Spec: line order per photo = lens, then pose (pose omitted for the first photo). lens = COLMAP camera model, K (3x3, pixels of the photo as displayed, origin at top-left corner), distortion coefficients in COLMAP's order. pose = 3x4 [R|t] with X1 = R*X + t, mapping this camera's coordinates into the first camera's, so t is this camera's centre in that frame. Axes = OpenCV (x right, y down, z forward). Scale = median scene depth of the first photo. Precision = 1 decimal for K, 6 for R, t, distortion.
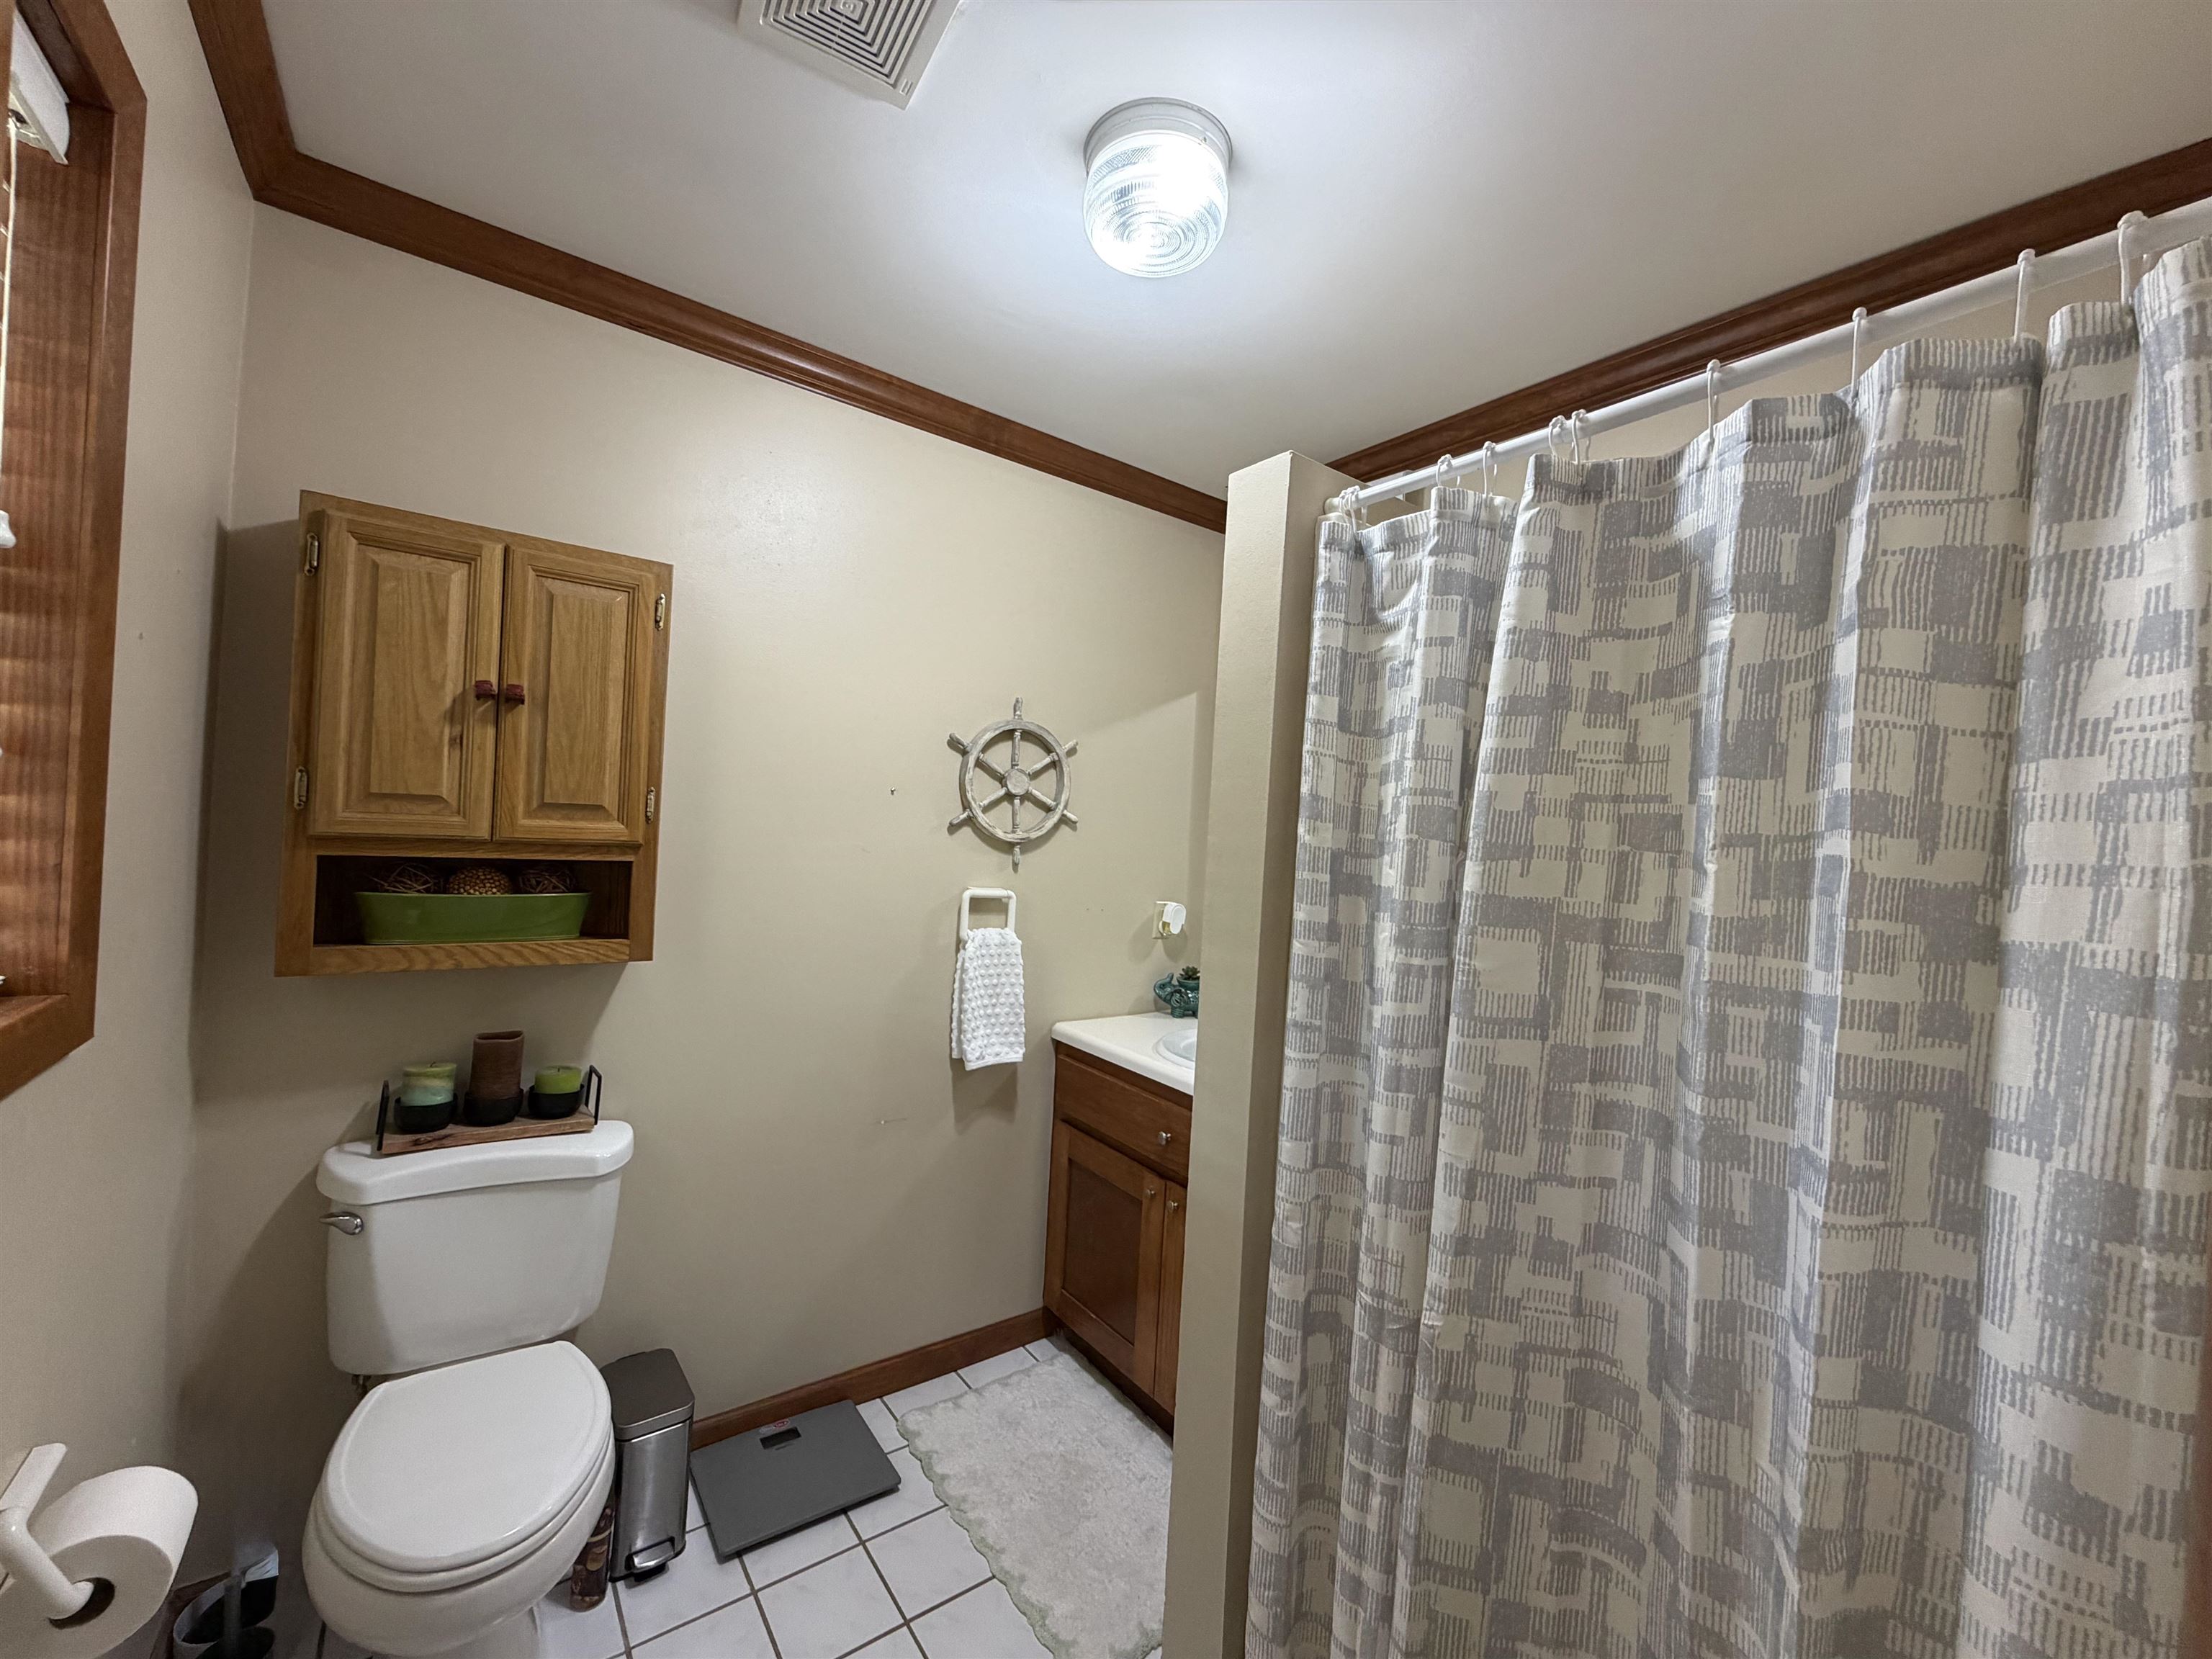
lens RADIAL K [[880.2, 0, 1103.4], [0, 880.2, 838.0], [0, 0, 1]] dist [-0.001431, 0.000279]
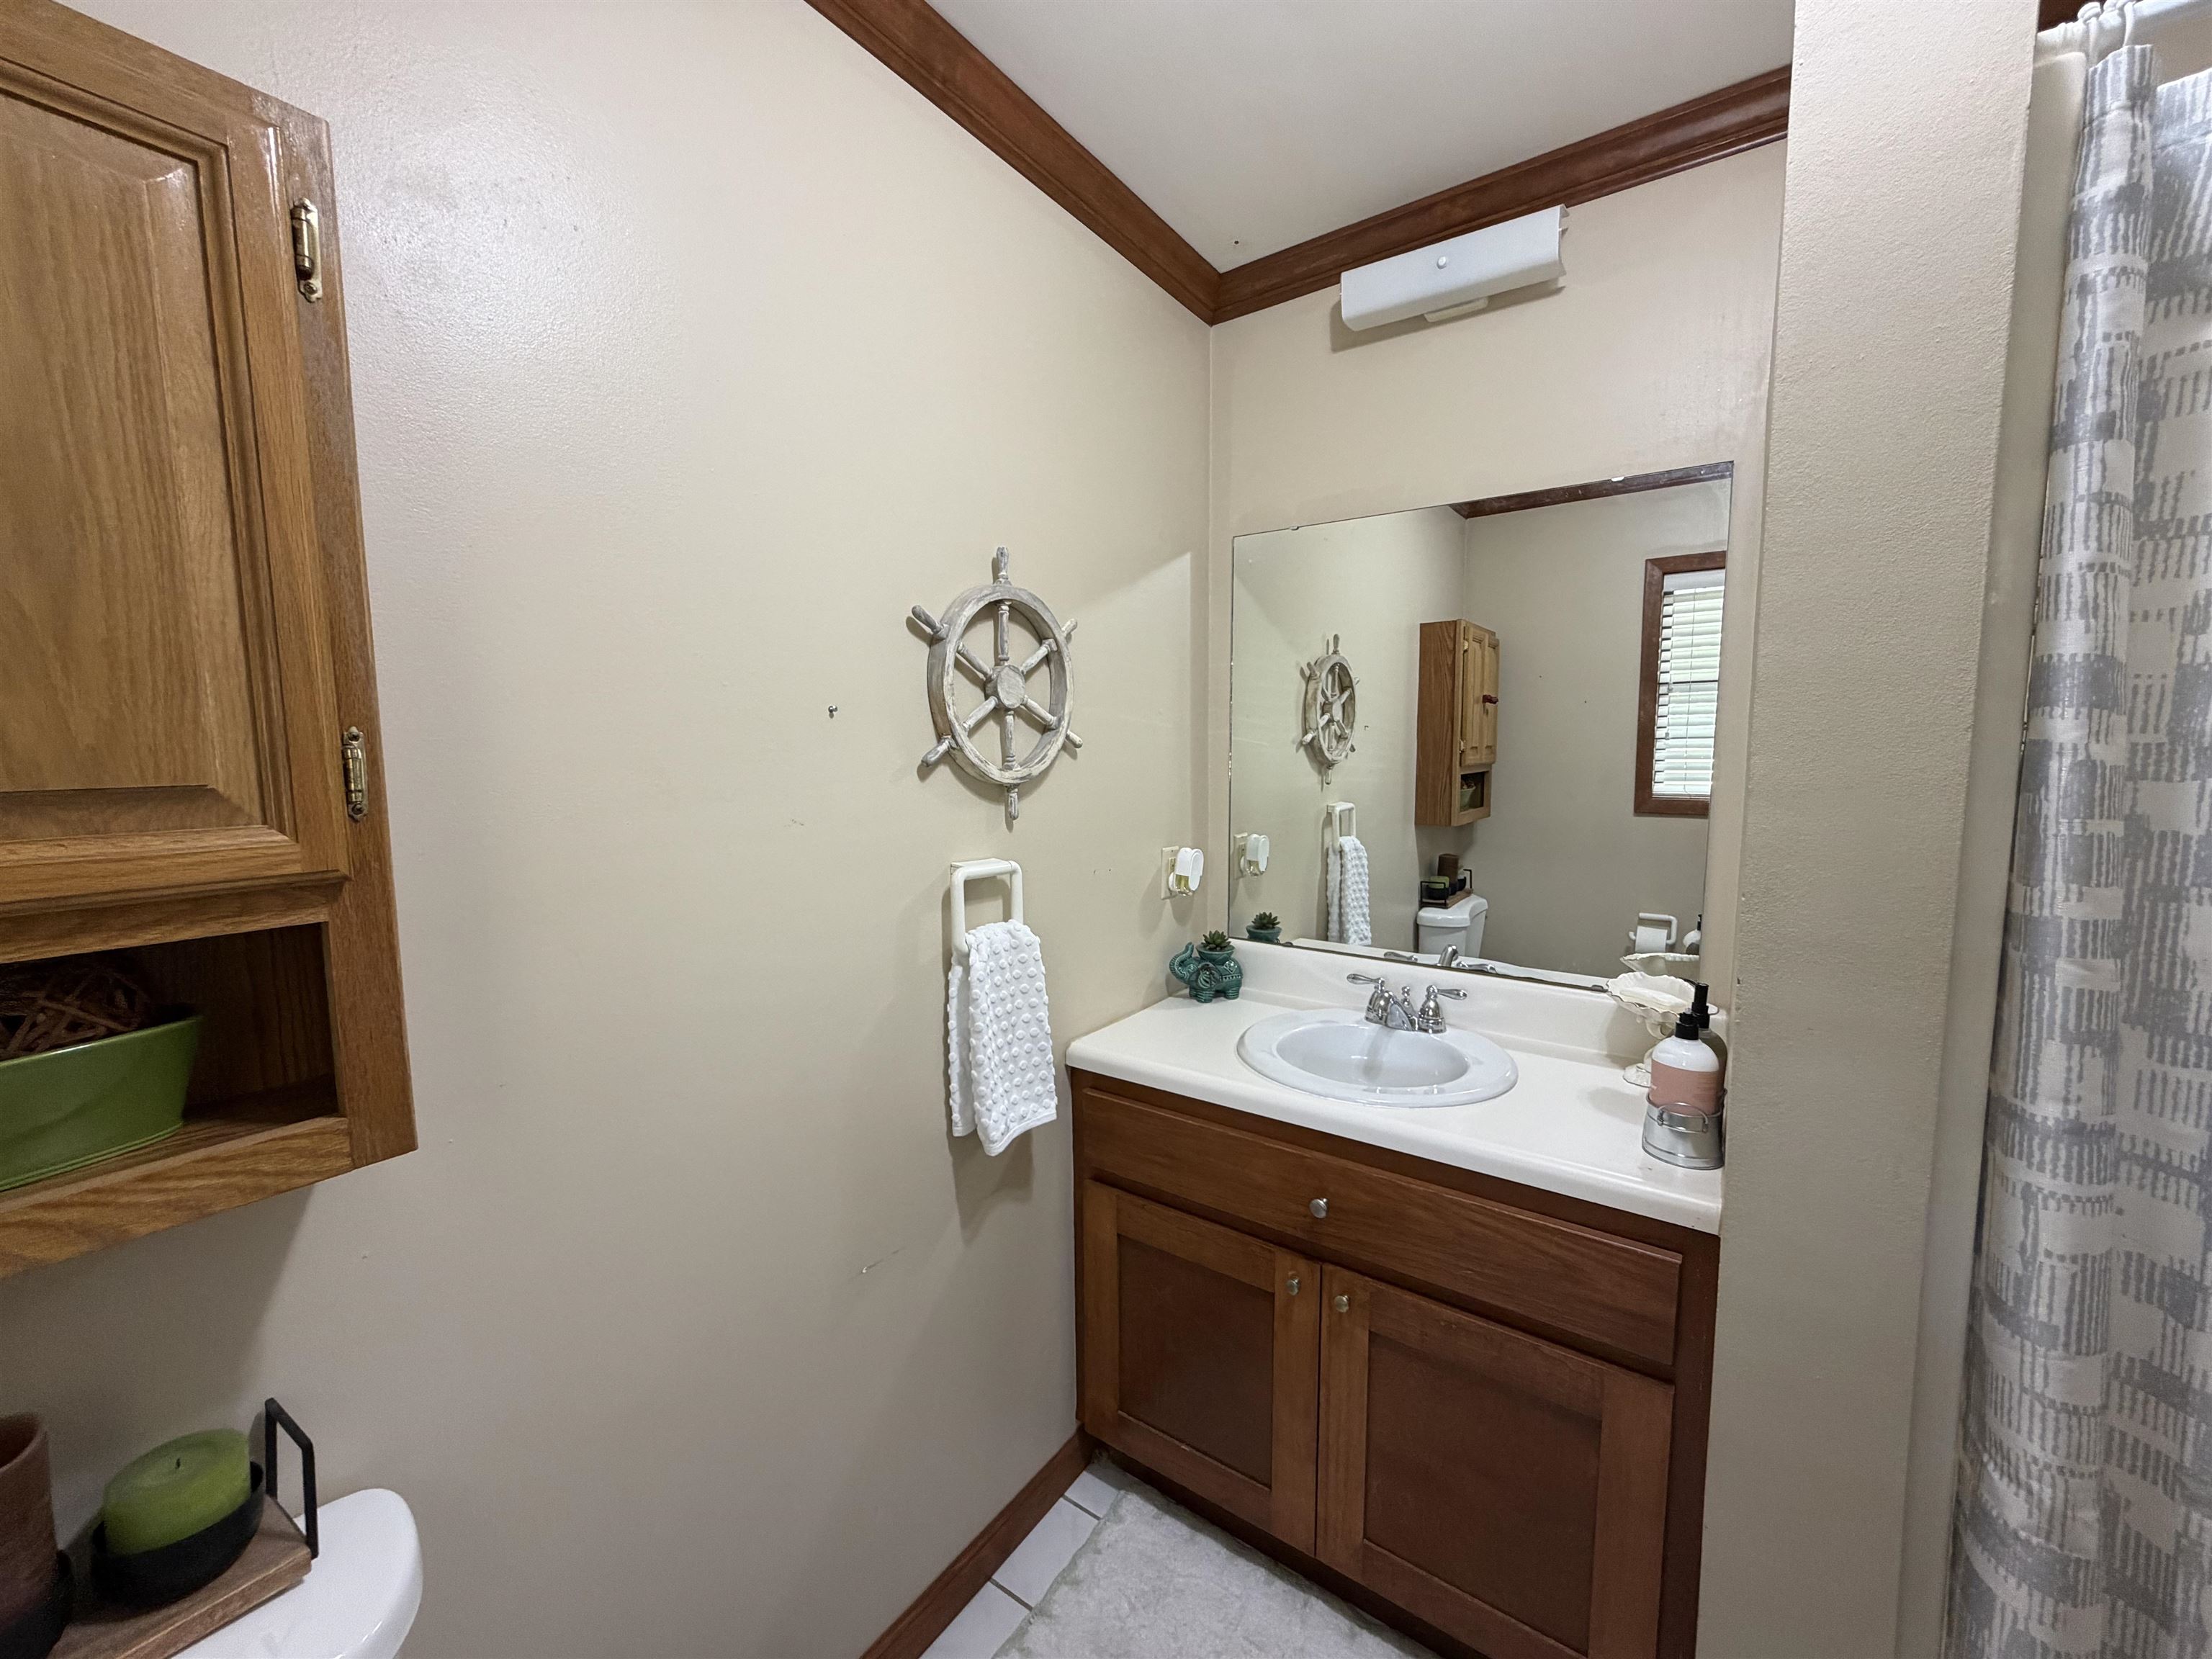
lens RADIAL K [[880.2, 0, 1106.0], [0, 880.2, 832.5], [0, 0, 1]] dist [-0.001431, 0.000279]
pose [[0.947864, -0.095029, 0.304178, -0.234755], [0.066301, 0.992423, 0.103442, -0.021686], [-0.311703, -0.077882, 0.946982, 0.384839]]
